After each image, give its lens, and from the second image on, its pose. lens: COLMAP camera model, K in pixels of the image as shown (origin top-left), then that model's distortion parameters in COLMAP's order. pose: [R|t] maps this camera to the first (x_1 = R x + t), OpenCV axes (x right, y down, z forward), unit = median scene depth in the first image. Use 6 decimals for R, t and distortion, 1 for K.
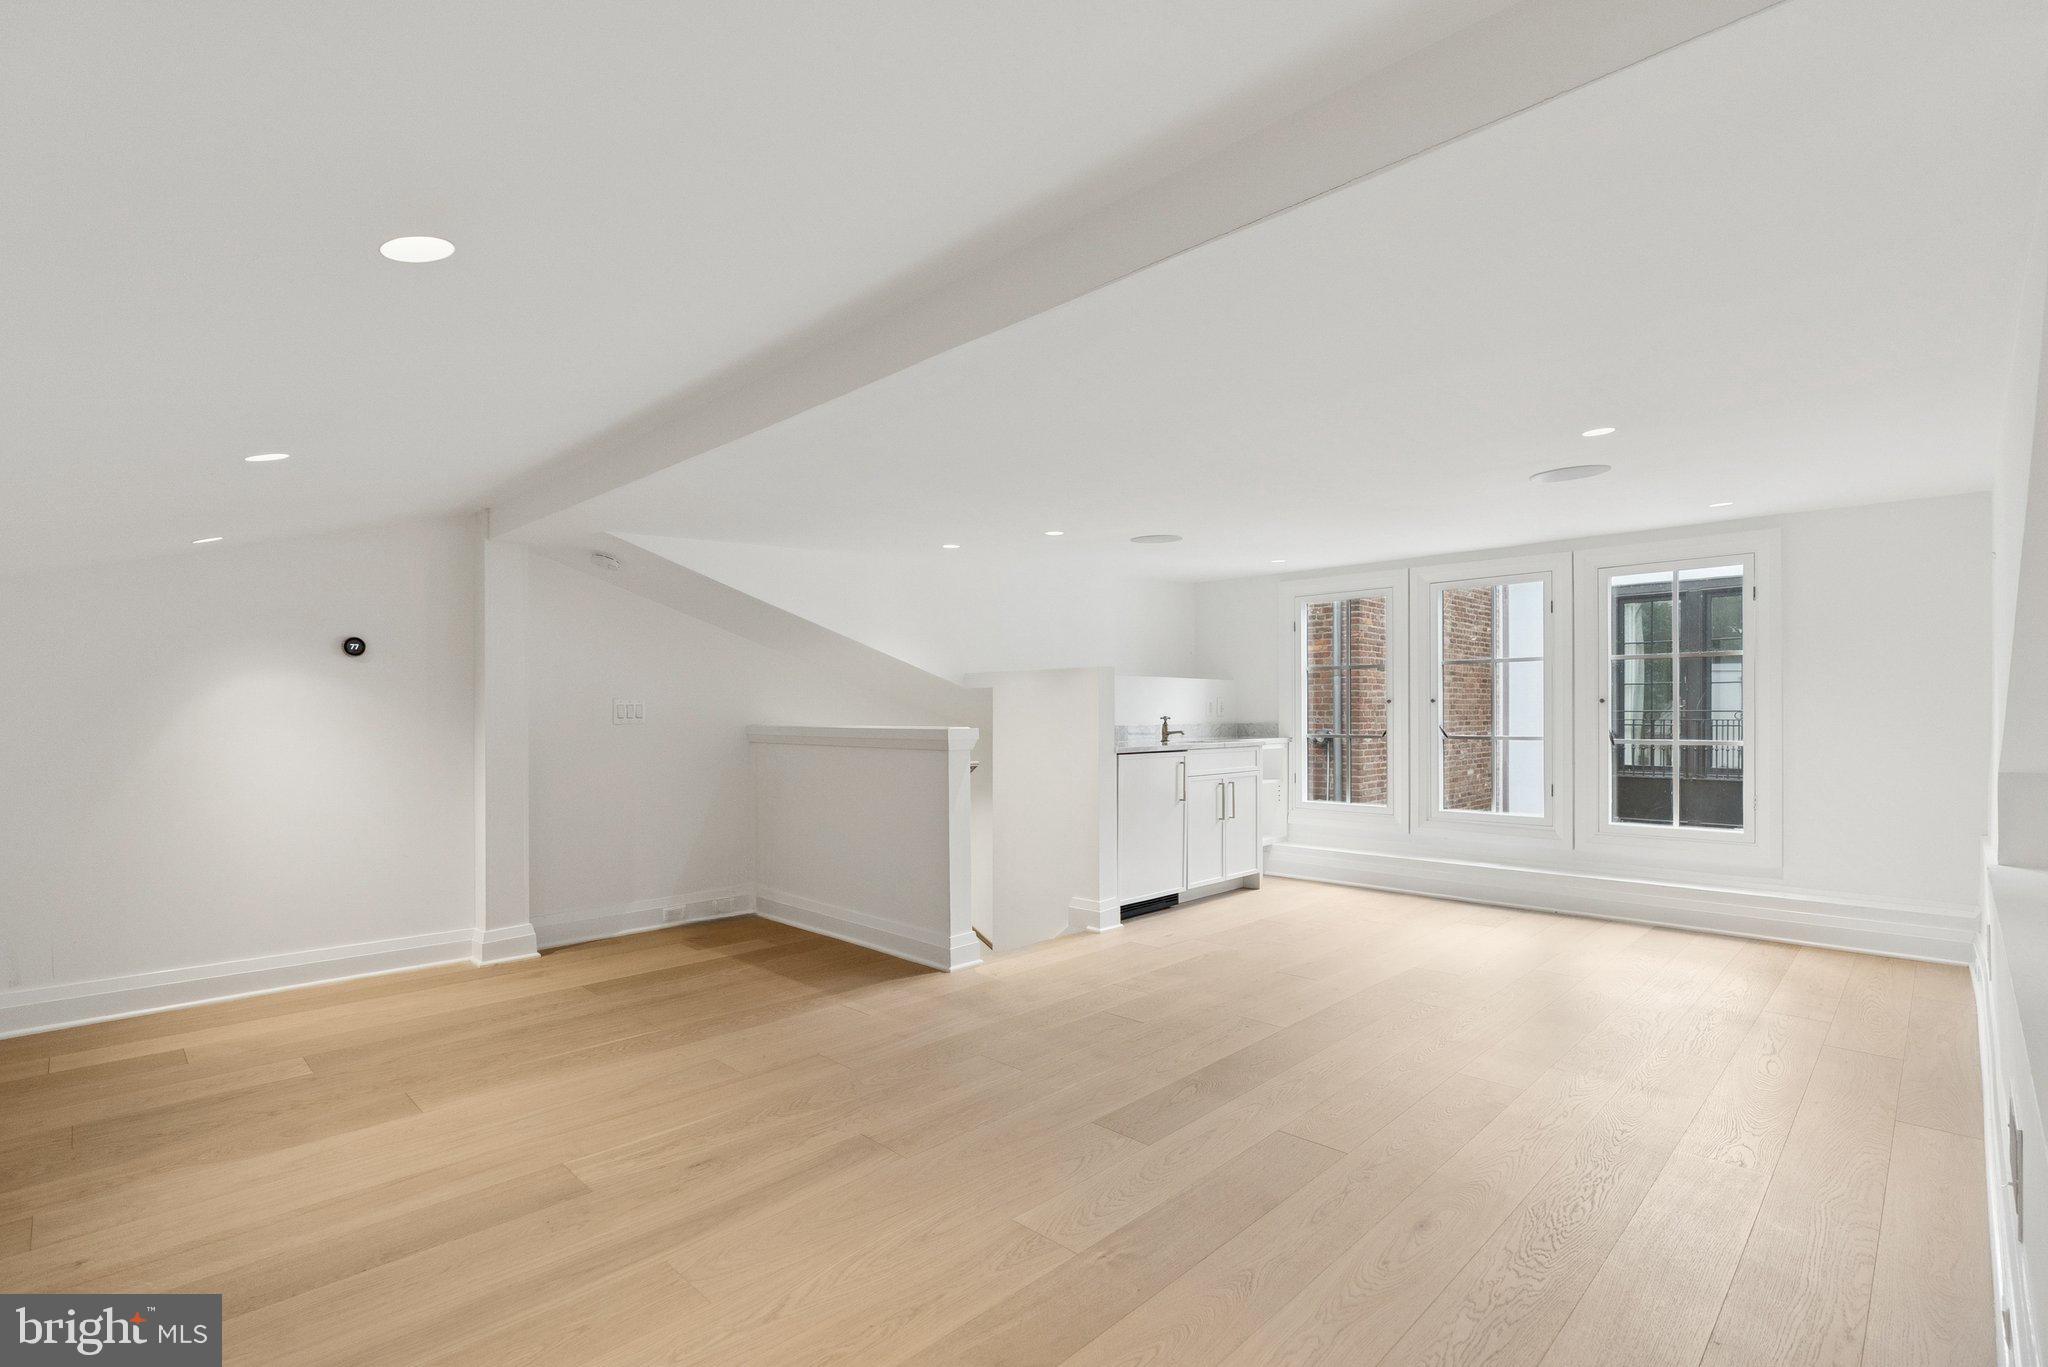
lens RADIAL K [[947.2, 0, 1016.7], [0, 947.2, 702.5], [0, 0, 1]] dist [-0.005834, 0.001789]
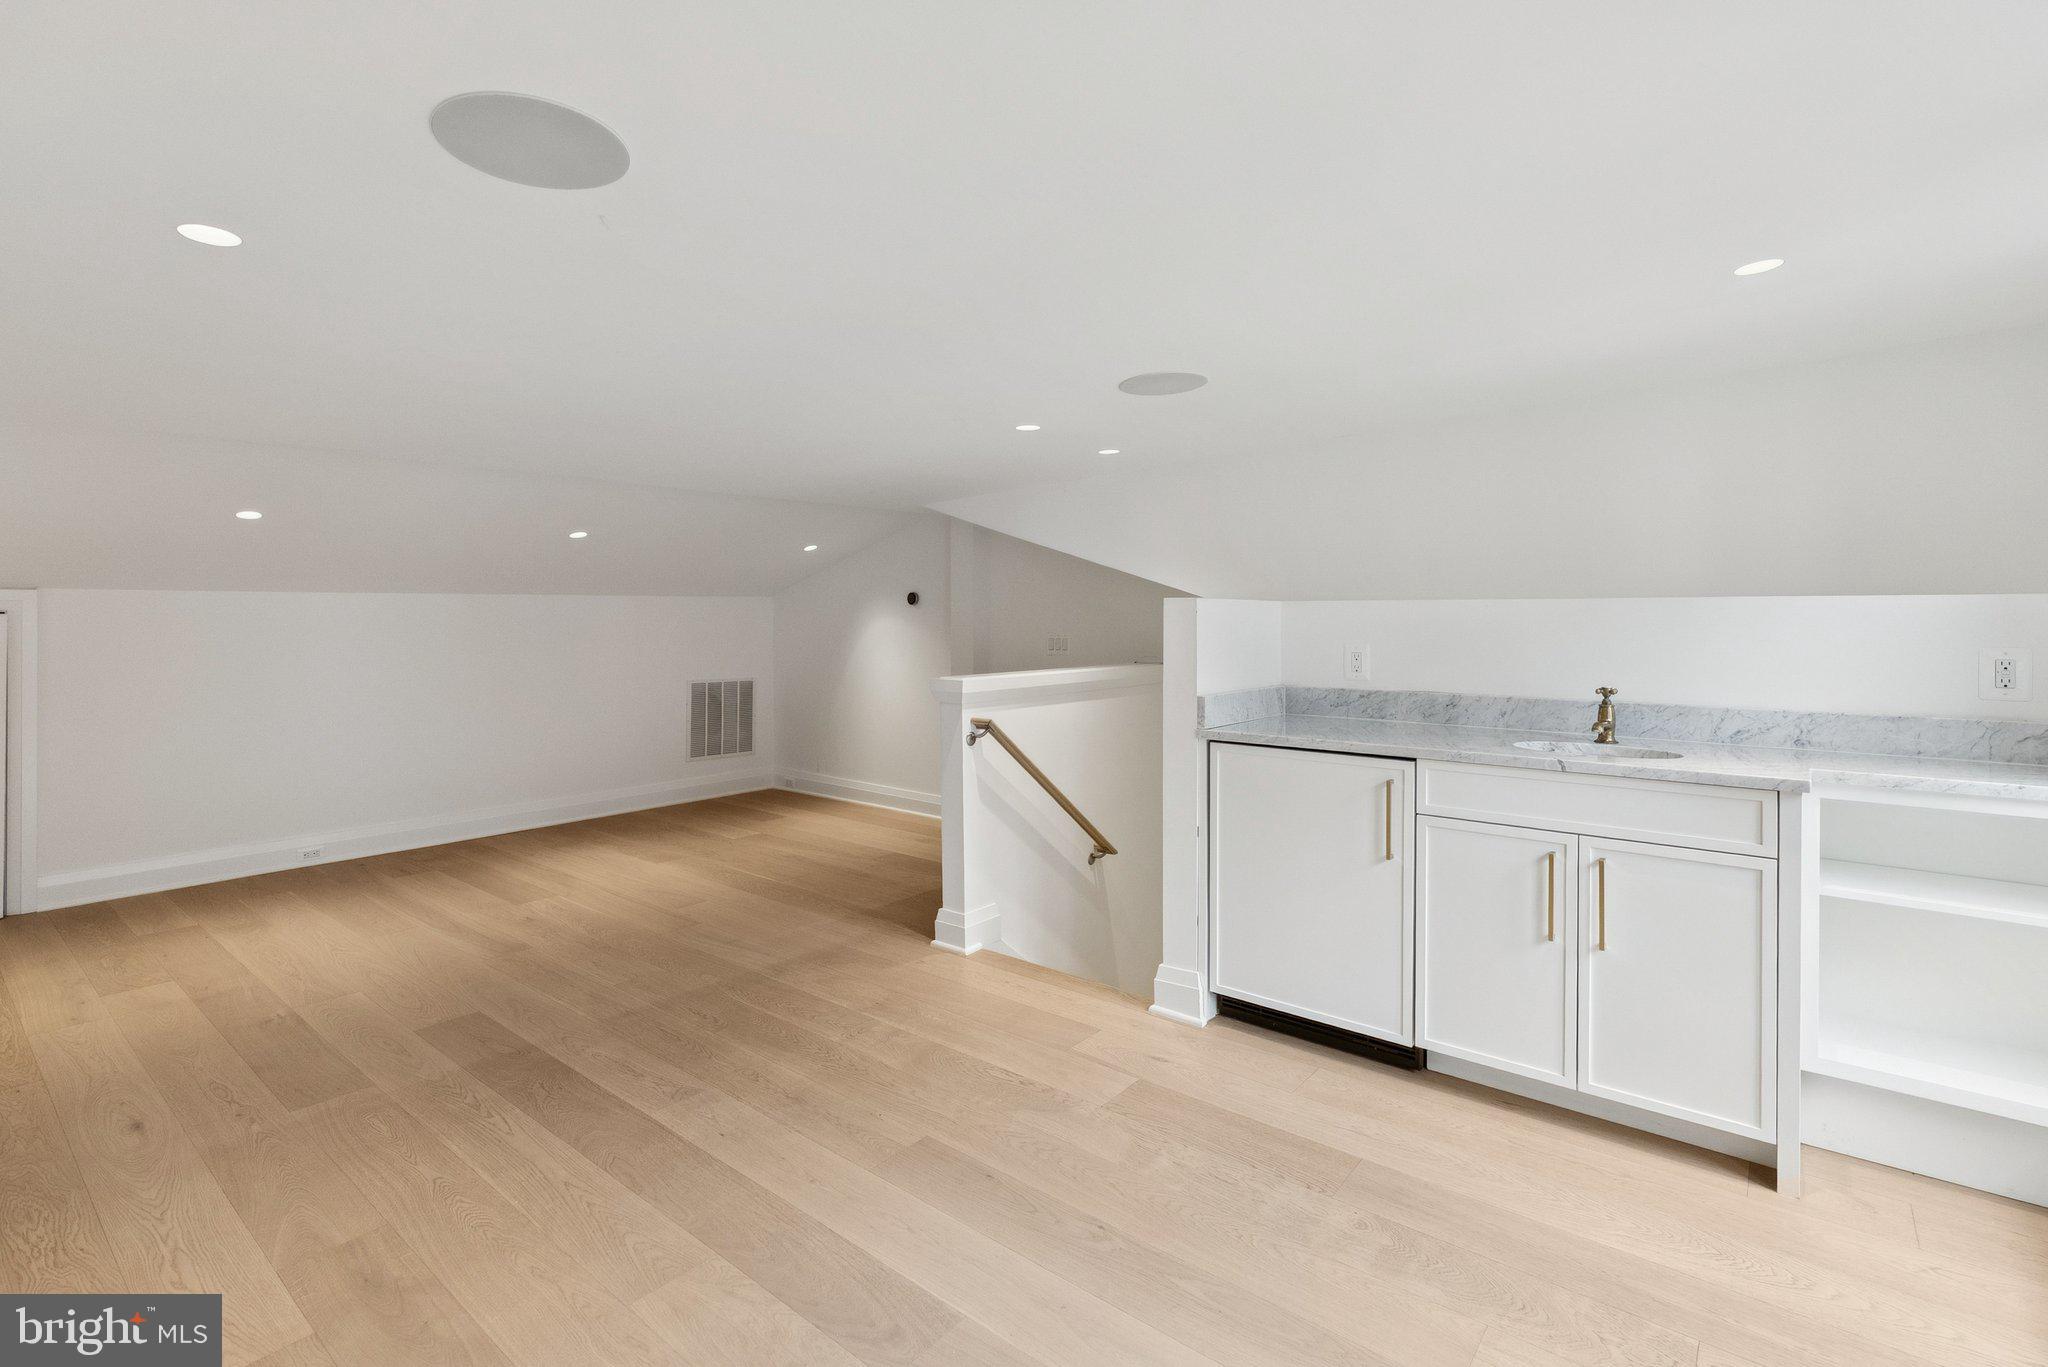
lens RADIAL K [[947.2, 0, 997.0], [0, 947.2, 611.8], [0, 0, 1]] dist [-0.005834, 0.001789]
pose [[0.089310, 0.002584, -0.996001, 0.883945], [0.016576, 0.999854, 0.004081, -0.042166], [0.995866, -0.016874, 0.089254, 1.025692]]
